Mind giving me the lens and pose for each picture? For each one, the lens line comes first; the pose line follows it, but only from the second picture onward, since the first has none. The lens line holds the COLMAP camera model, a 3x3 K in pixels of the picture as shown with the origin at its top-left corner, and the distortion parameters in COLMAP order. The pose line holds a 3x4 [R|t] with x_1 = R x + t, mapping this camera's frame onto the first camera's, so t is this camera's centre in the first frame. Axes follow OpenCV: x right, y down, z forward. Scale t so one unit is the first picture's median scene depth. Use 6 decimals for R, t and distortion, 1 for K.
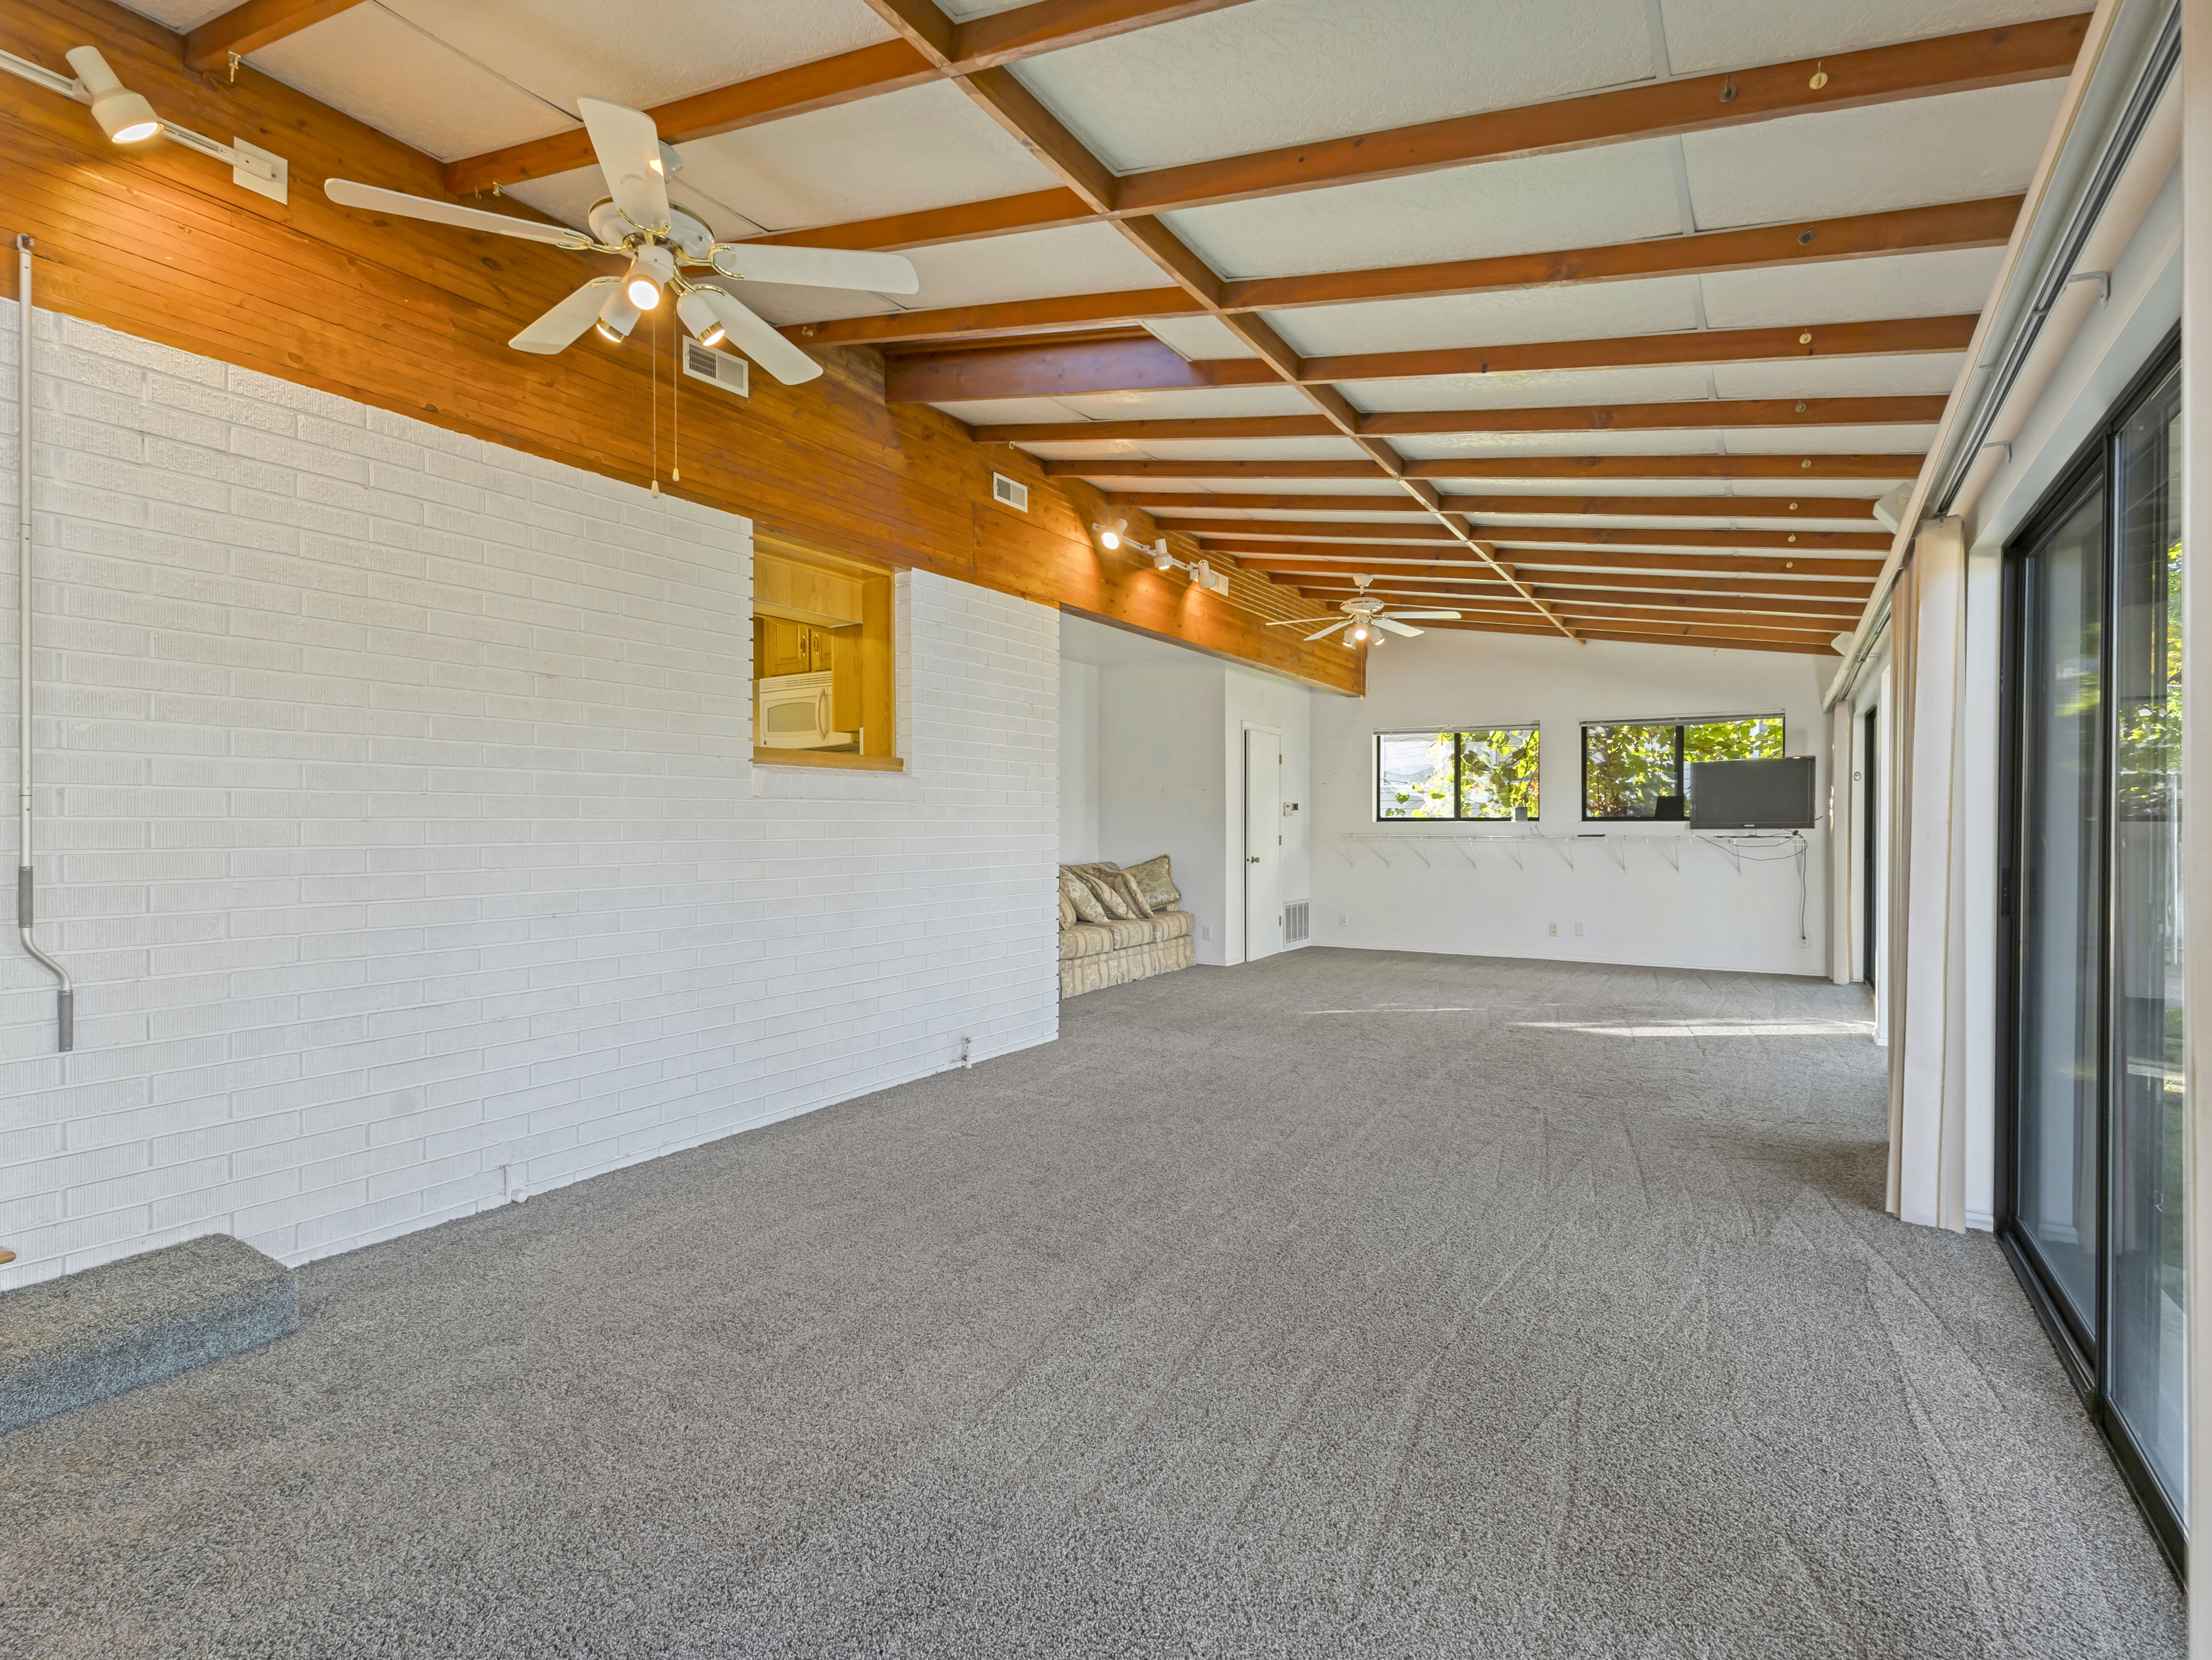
lens RADIAL K [[1091.2, 0, 1105.7], [0, 1091.2, 836.8], [0, 0, 1]] dist [-0.002206, -0.000258]
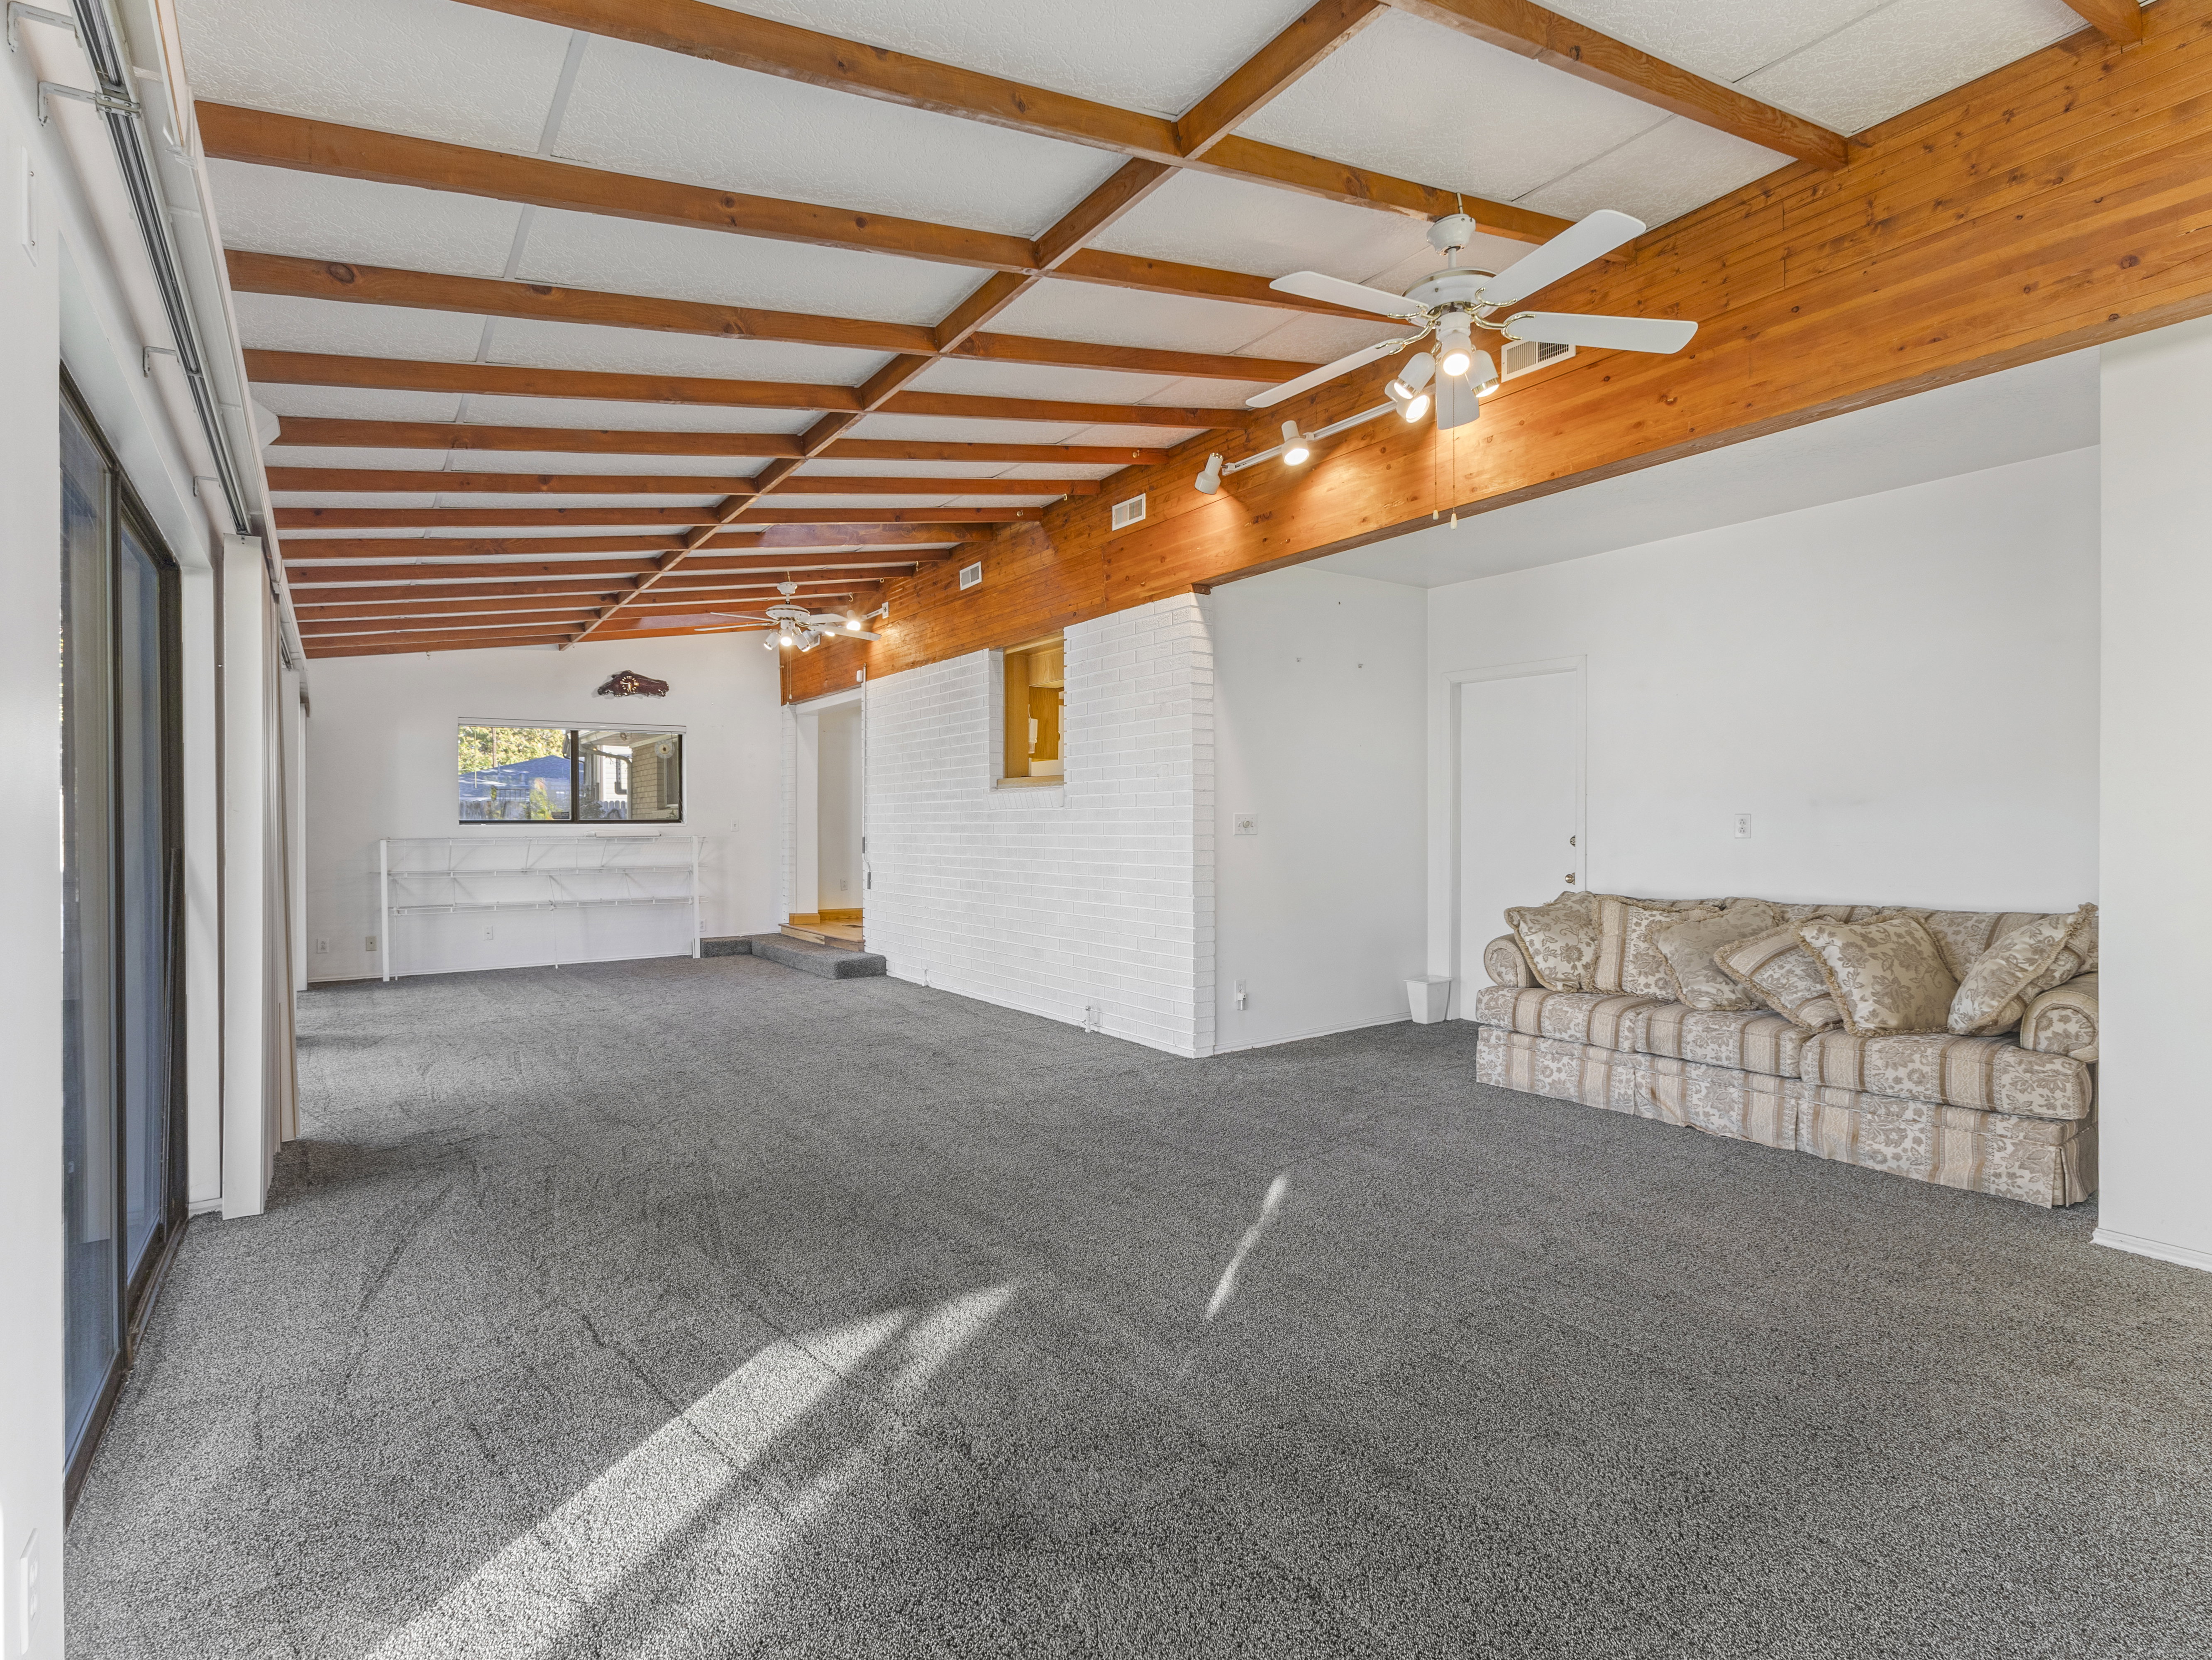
lens RADIAL K [[1091.3, 0, 1100.2], [0, 1091.3, 831.5], [0, 0, 1]] dist [-0.002206, -0.000258]
pose [[-0.397878, 0.011342, -0.917368, 0.845567], [-0.004616, 0.999886, 0.014364, -0.019961], [0.917427, 0.009950, -0.397780, 1.316945]]
